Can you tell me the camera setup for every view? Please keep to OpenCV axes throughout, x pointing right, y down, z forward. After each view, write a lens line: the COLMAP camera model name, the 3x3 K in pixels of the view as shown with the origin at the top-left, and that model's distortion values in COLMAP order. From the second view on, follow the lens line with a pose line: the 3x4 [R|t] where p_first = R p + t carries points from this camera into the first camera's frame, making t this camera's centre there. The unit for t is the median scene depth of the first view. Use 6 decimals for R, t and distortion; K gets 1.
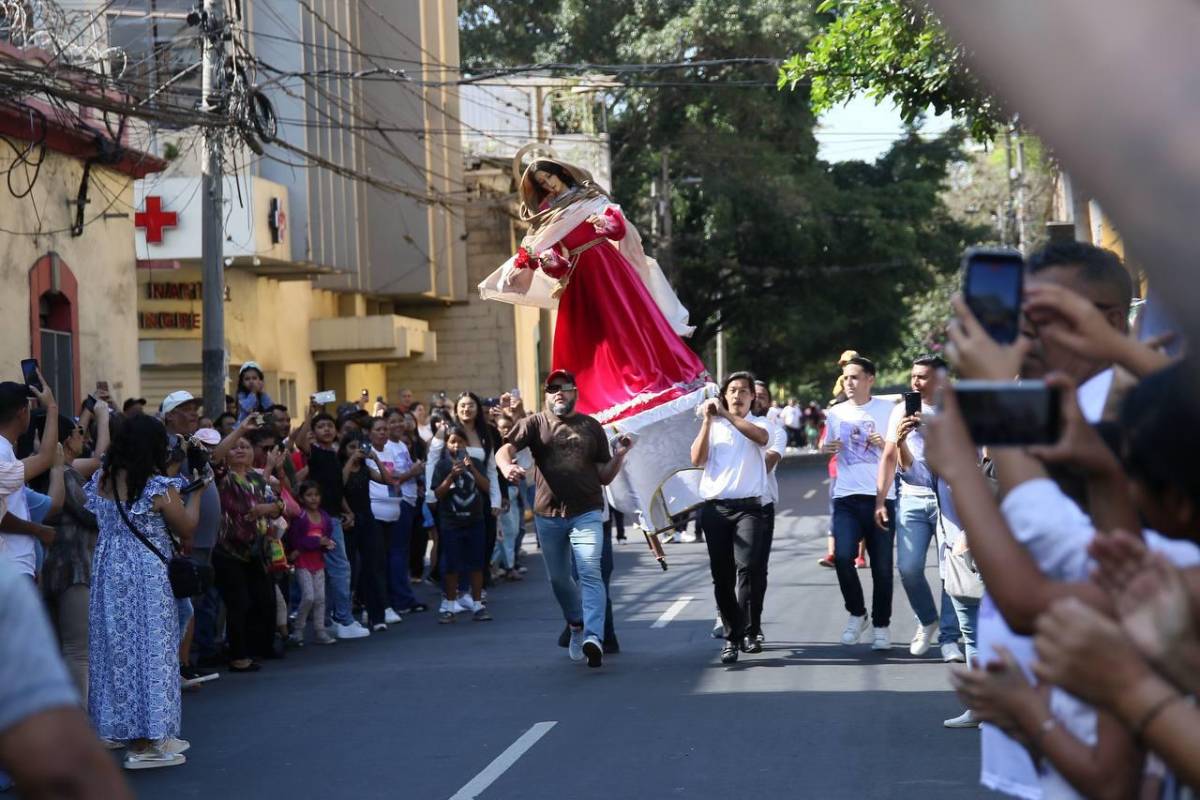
lens RADIAL K [[4458.6, 0, 600.0], [0, 4458.6, 400.7], [0, 0, 1]] dist [0.232108, 1.199392]
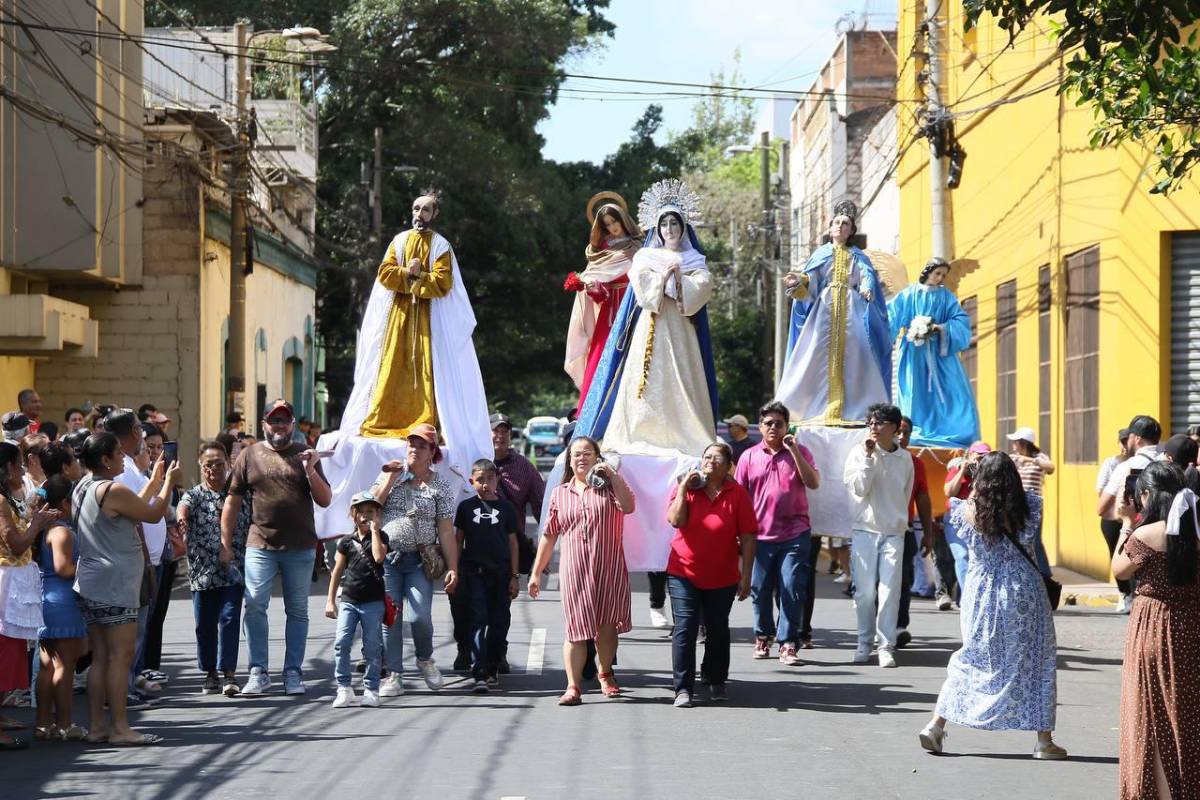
lens RADIAL K [[4181.9, 0, 600.0], [0, 4181.9, 400.0], [0, 0, 1]] dist [0.567933, 0.190149]
pose [[0.995787, 0.047463, 0.078459, -0.006022], [-0.047159, 0.998871, -0.005728, -0.001059], [-0.078642, 0.002004, 0.996901, 0.239477]]
